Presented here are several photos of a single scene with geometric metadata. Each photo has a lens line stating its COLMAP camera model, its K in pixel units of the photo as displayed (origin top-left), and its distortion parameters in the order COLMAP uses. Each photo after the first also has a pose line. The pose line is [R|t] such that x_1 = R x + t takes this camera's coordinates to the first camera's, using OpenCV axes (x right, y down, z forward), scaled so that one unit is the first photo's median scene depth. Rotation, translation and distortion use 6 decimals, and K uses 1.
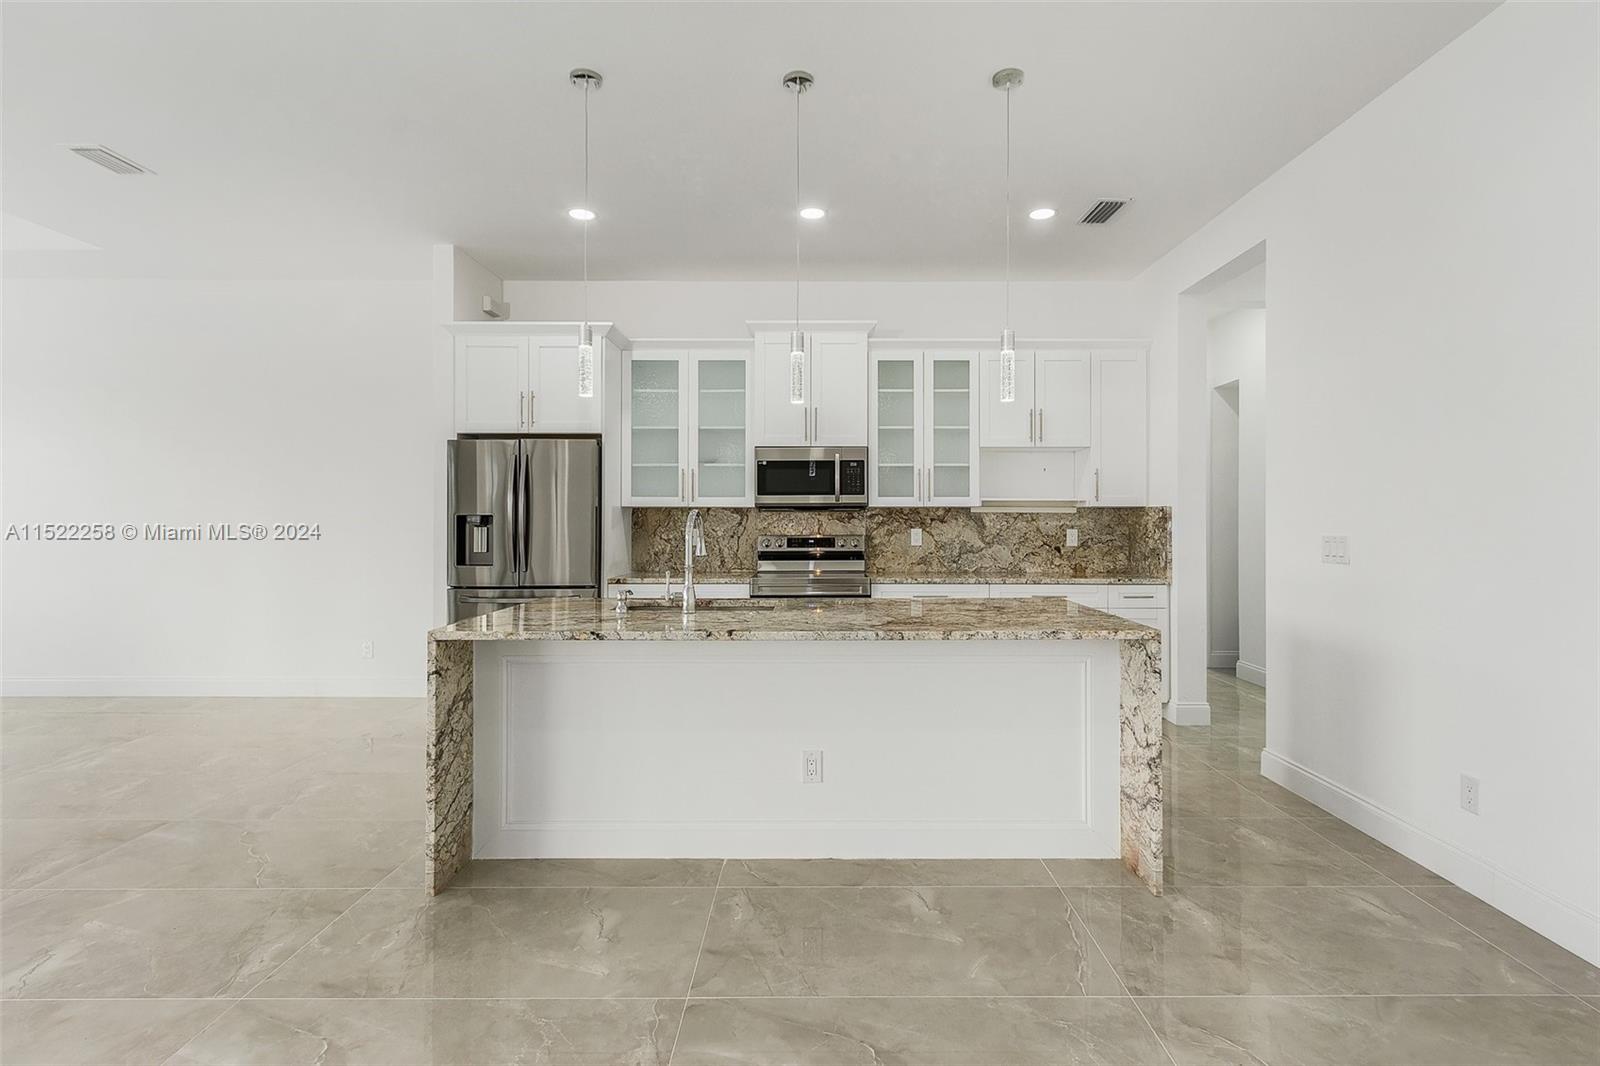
lens RADIAL K [[738.2, 0, 812.0], [0, 738.2, 518.7], [0, 0, 1]] dist [0.000582, 0.000740]
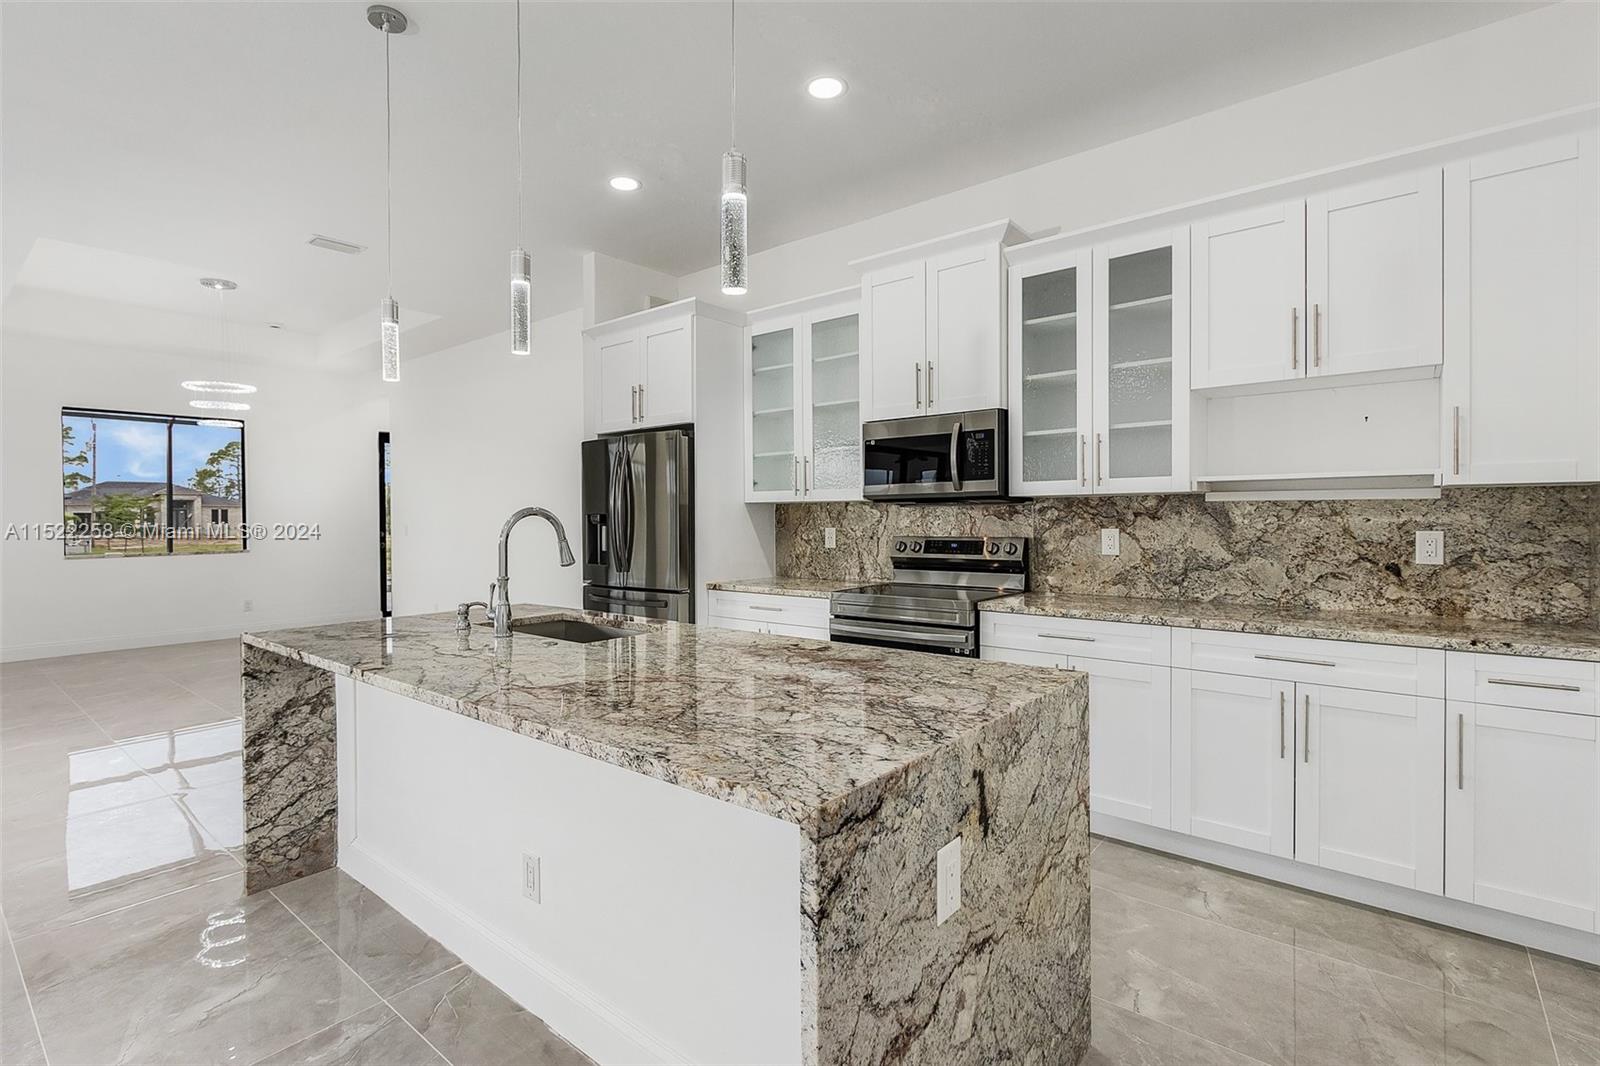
lens RADIAL K [[738.2, 0, 790.0], [0, 738.2, 521.6], [0, 0, 1]] dist [0.000582, 0.000740]
pose [[0.777027, -0.001910, -0.629464, 0.335320], [0.009397, 0.999919, 0.008566, -0.000707], [0.629397, -0.012571, 0.776983, 0.330593]]
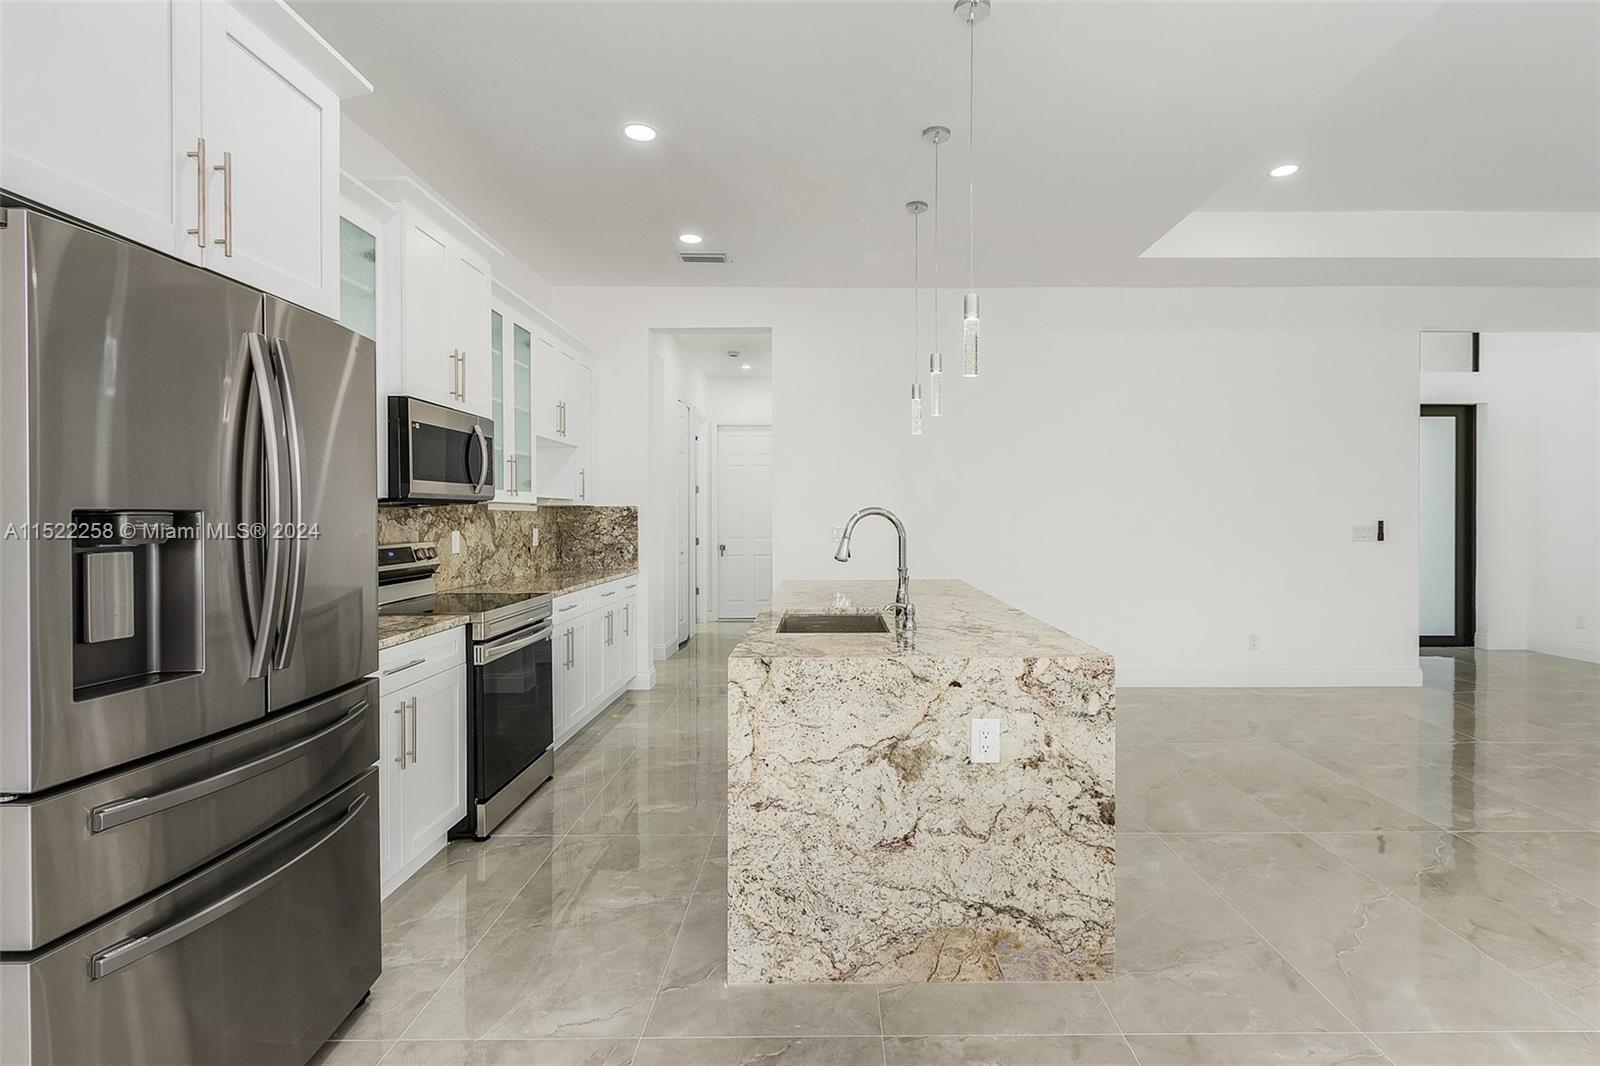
lens RADIAL K [[763.2, 0, 809.7], [0, 763.2, 530.7], [0, 0, 1]] dist [-0.014551, 0.000248]
pose [[0.014773, -0.019893, 0.999693, -0.649411], [0.002735, 0.999799, 0.019855, -0.001123], [-0.999887, 0.002441, 0.014825, 0.634834]]
